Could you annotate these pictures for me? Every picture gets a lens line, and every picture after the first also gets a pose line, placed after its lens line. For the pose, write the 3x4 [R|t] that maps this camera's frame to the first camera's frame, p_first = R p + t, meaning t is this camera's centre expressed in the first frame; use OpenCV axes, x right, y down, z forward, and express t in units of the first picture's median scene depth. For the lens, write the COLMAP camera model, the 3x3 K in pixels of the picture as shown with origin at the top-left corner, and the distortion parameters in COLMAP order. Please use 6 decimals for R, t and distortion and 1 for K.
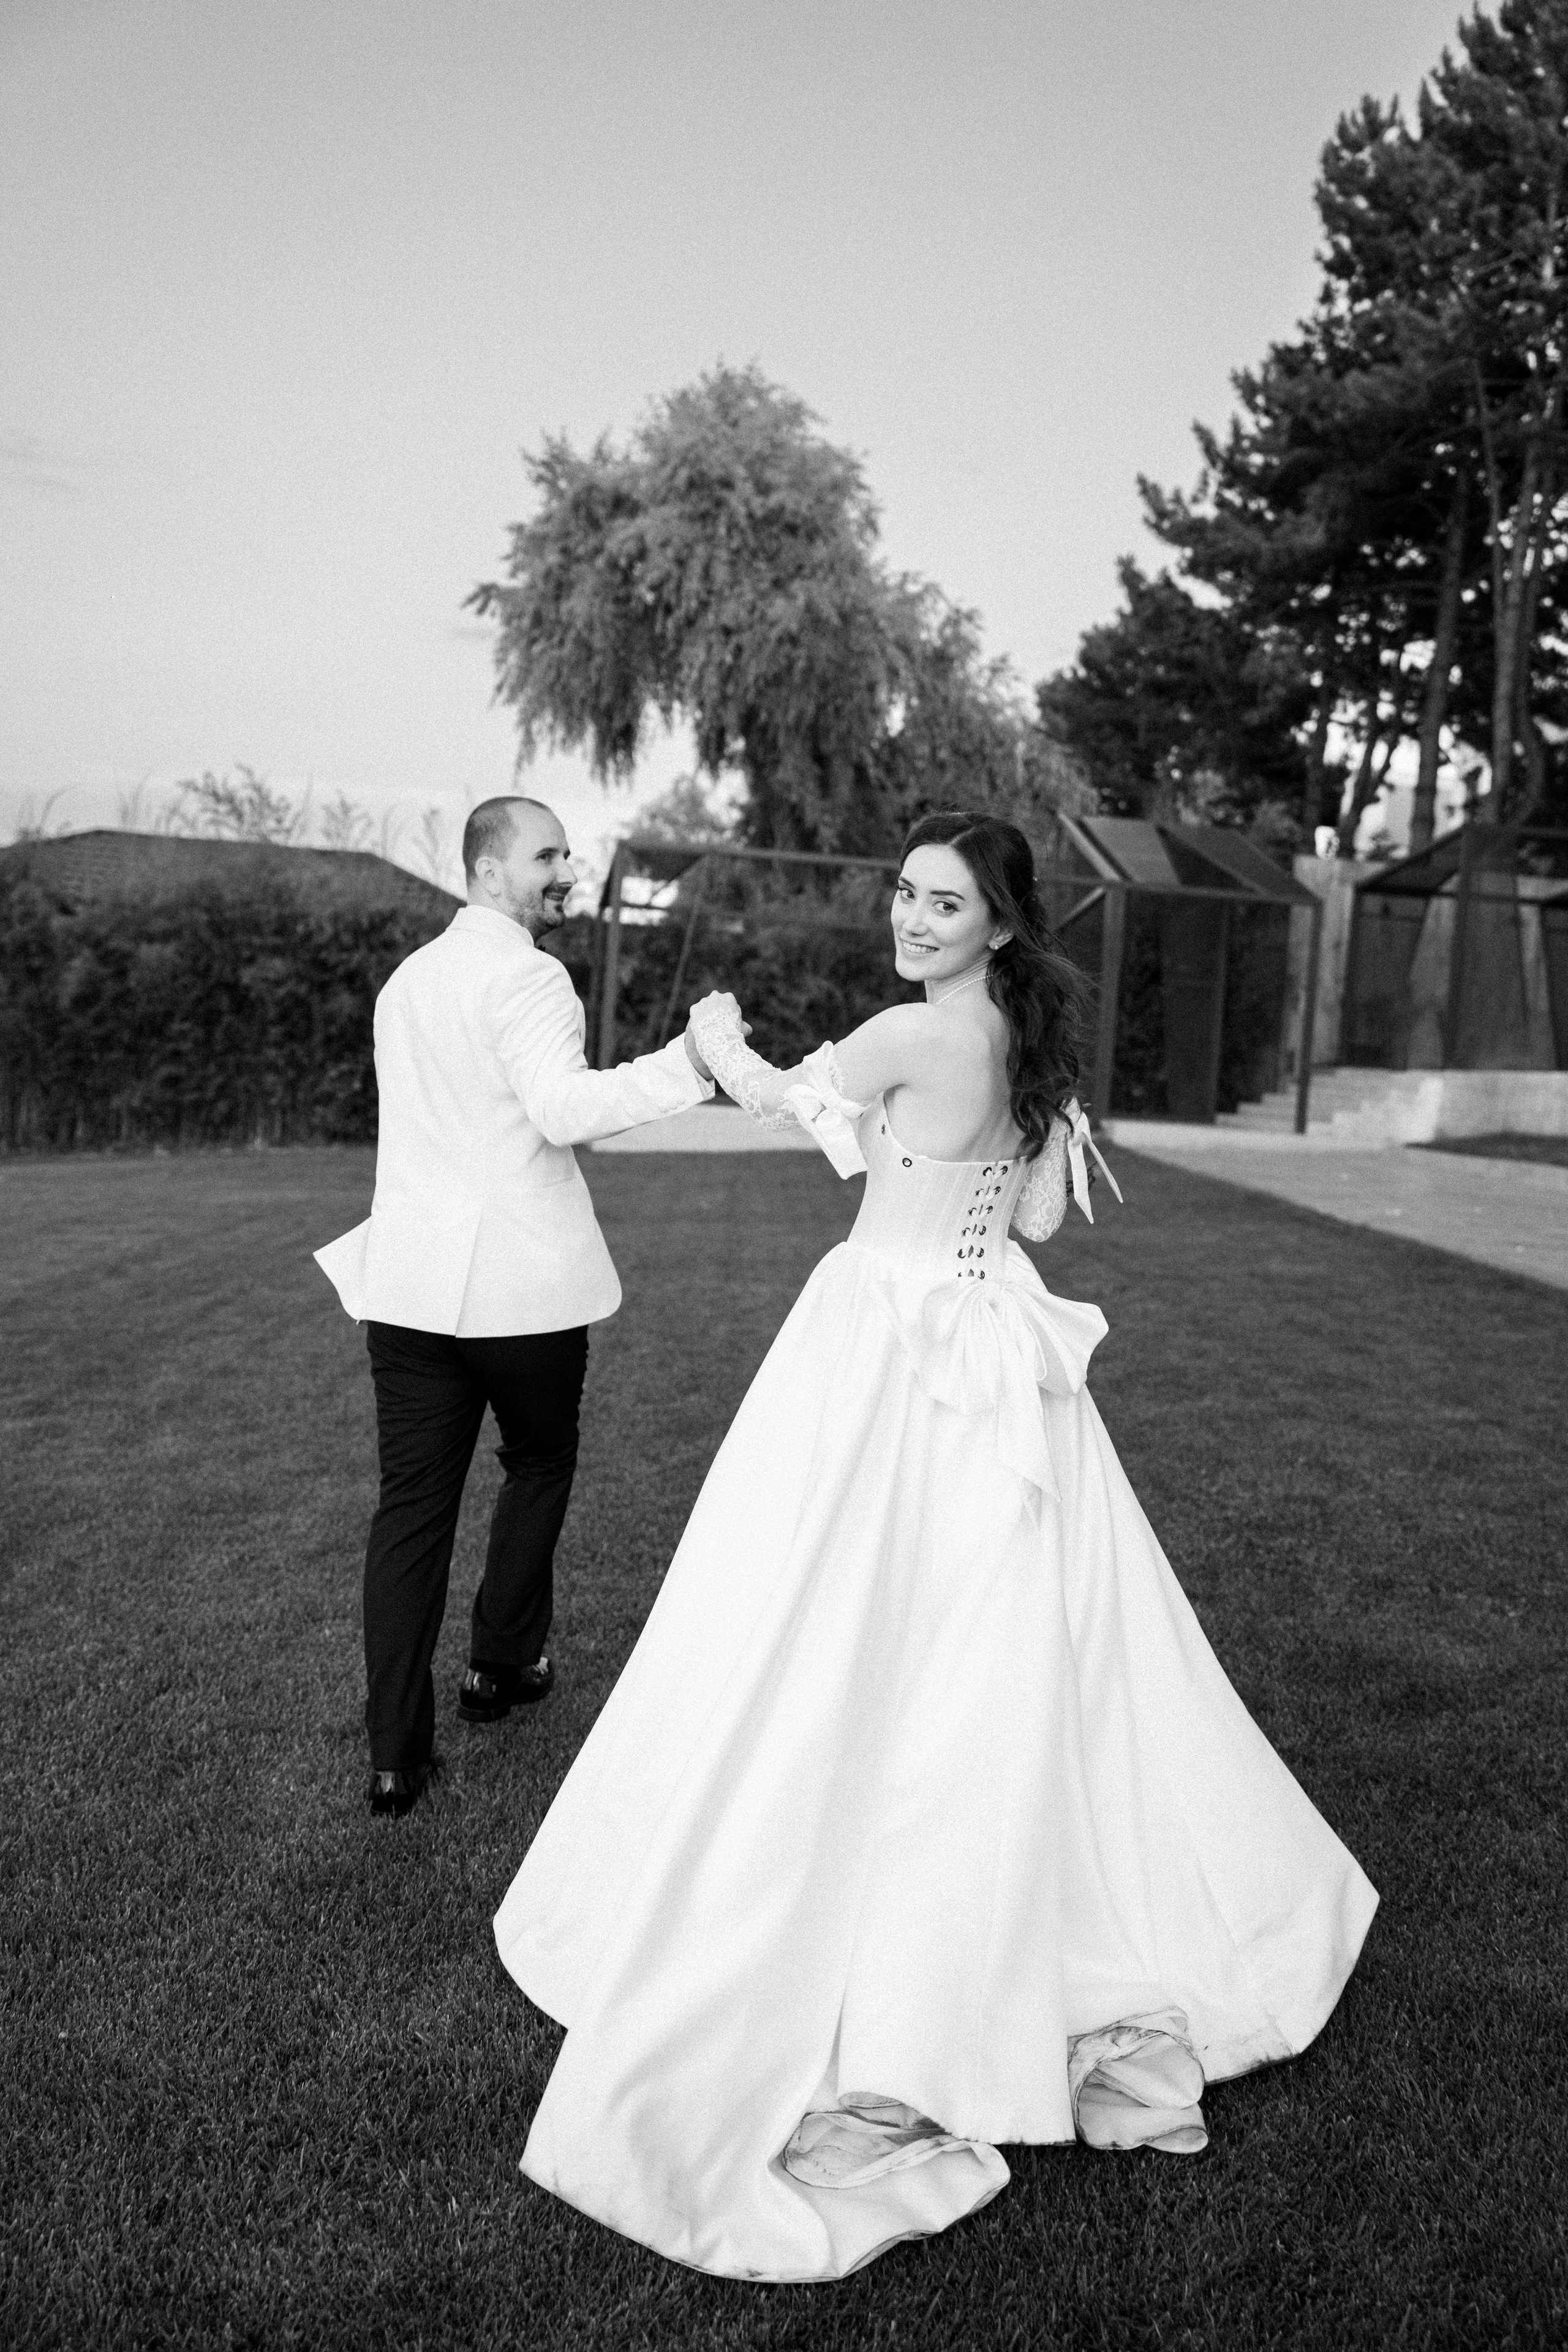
lens RADIAL K [[2146.2, 0, 784.0], [0, 2146.2, 1176.0], [0, 0, 1]] dist [-0.006294, -0.003380]
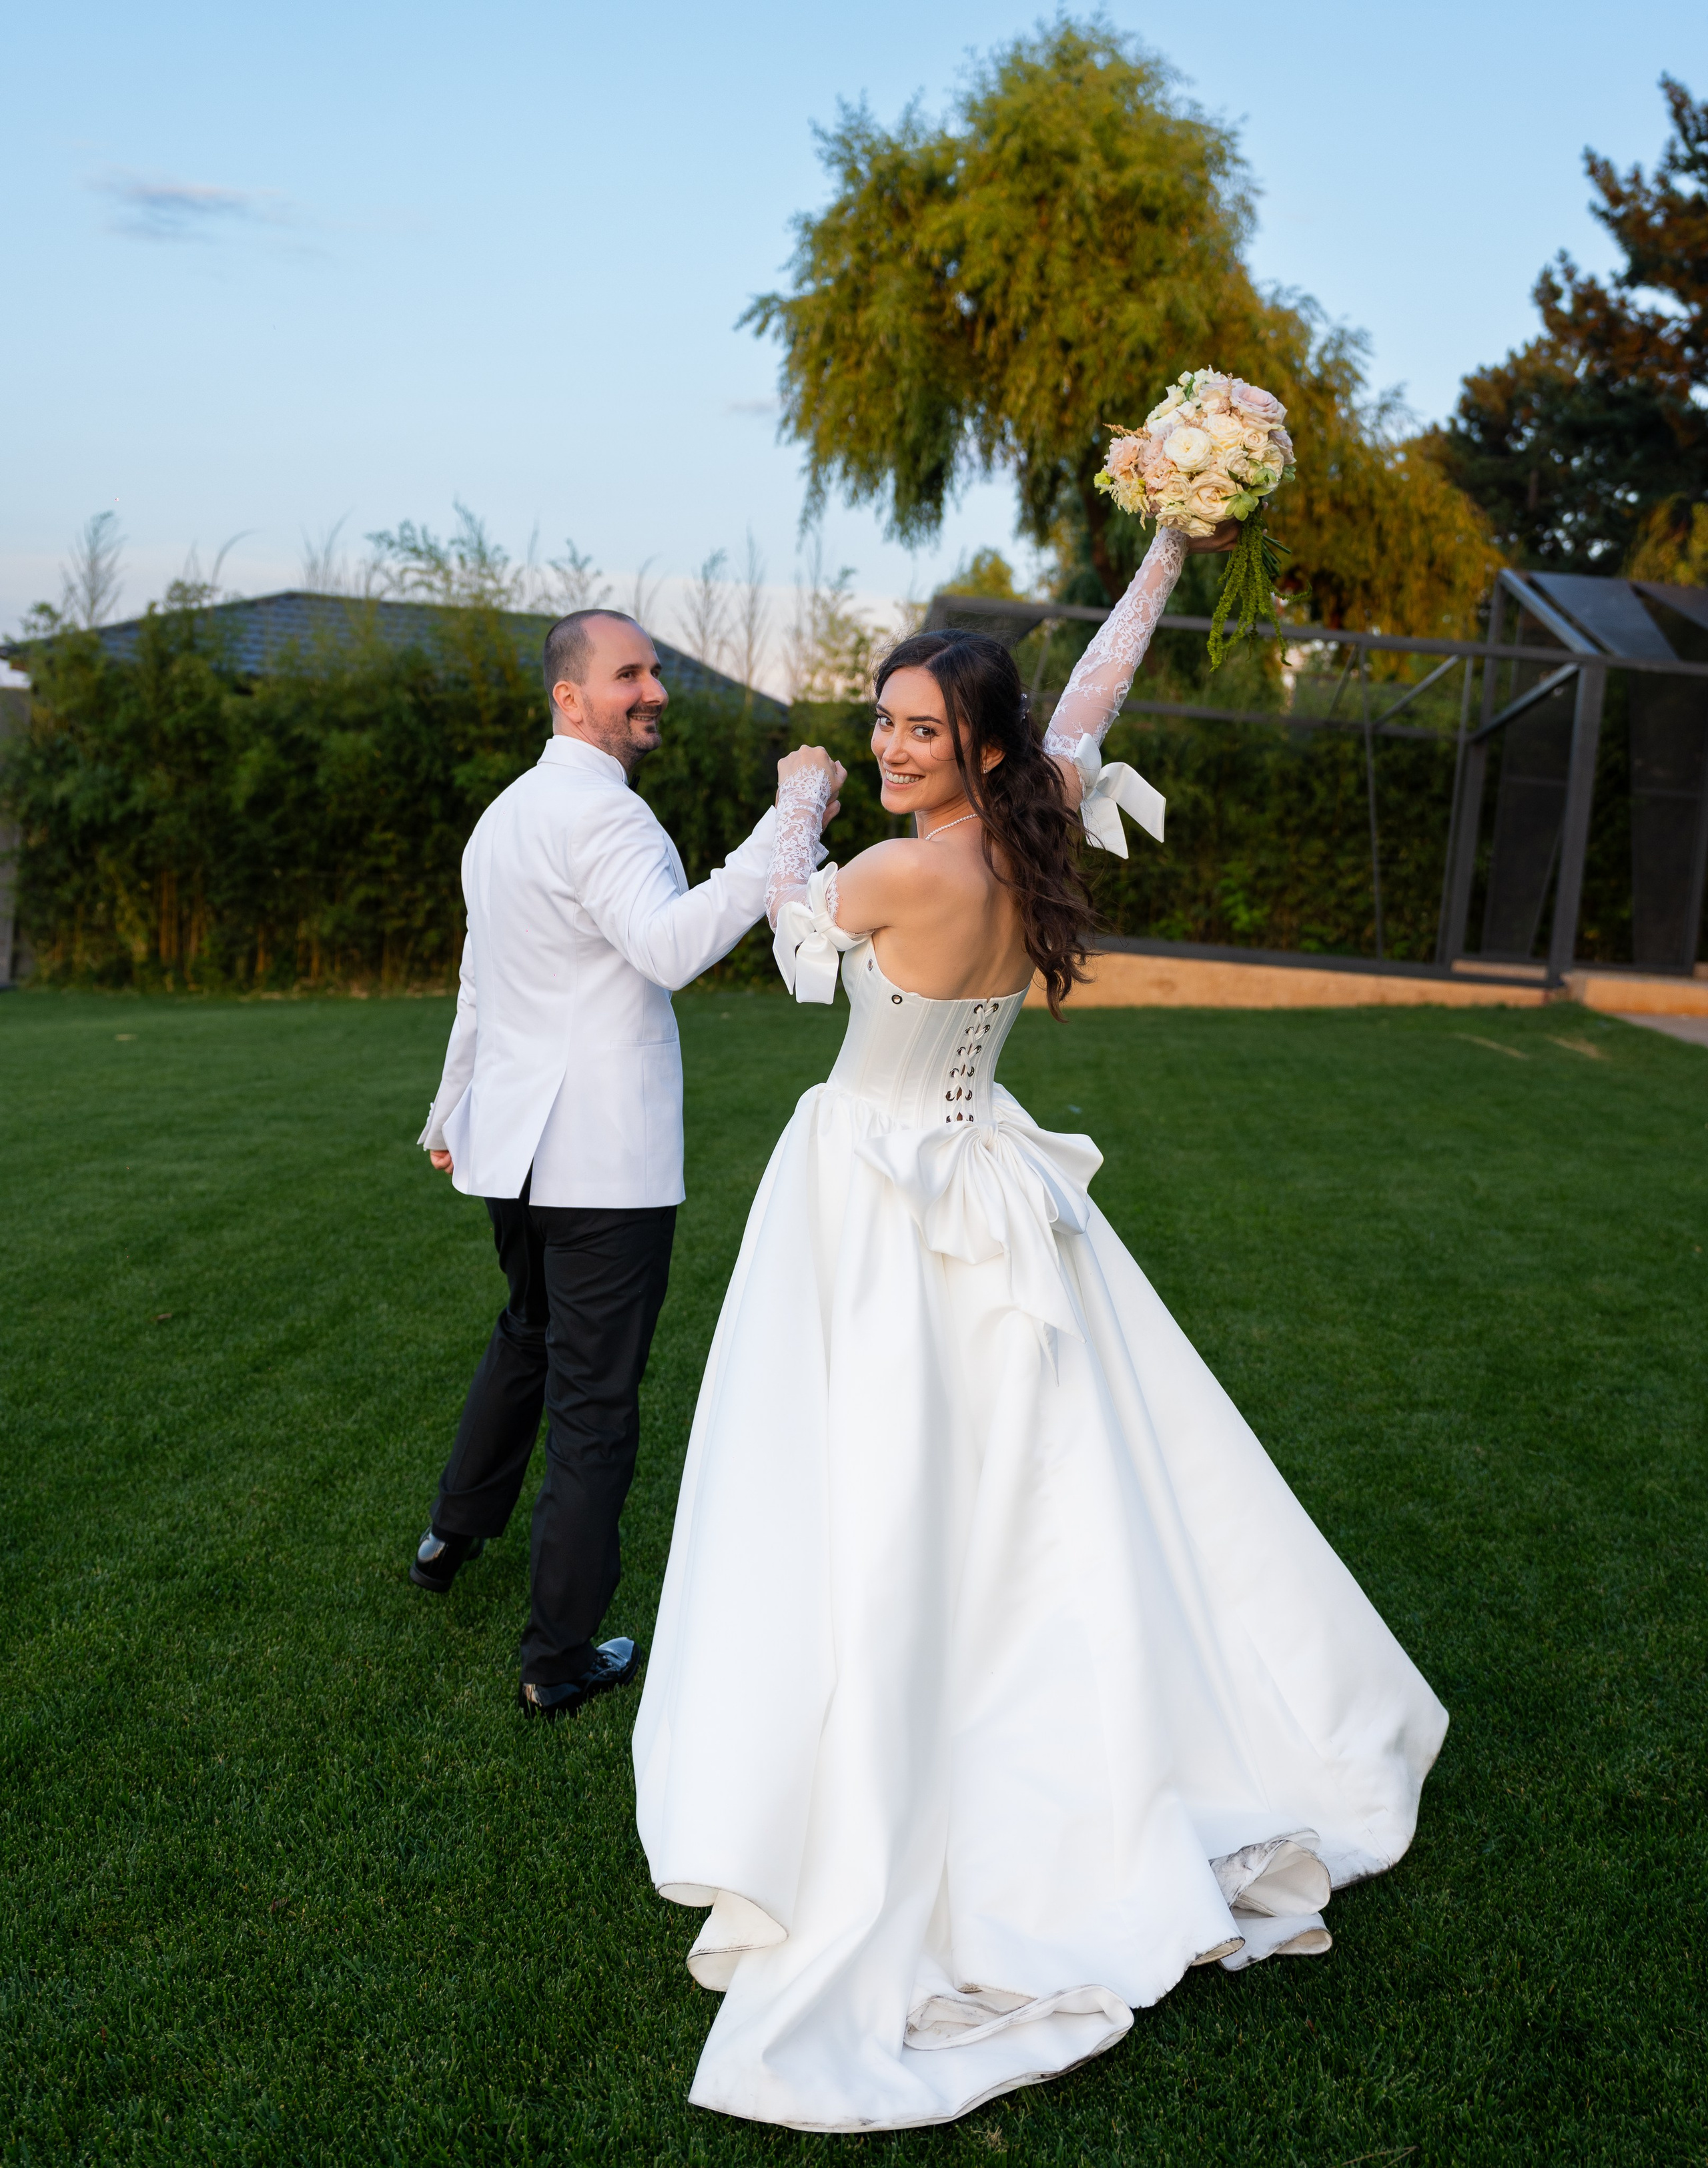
lens RADIAL K [[2260.9, 0, 883.0], [0, 2260.9, 1111.9], [0, 0, 1]] dist [-0.000255, 0.004516]
pose [[0.996566, 0.019906, -0.080371, -0.020801], [-0.015772, 0.998536, 0.051745, -0.011388], [0.081284, -0.050300, 0.995421, 0.141464]]
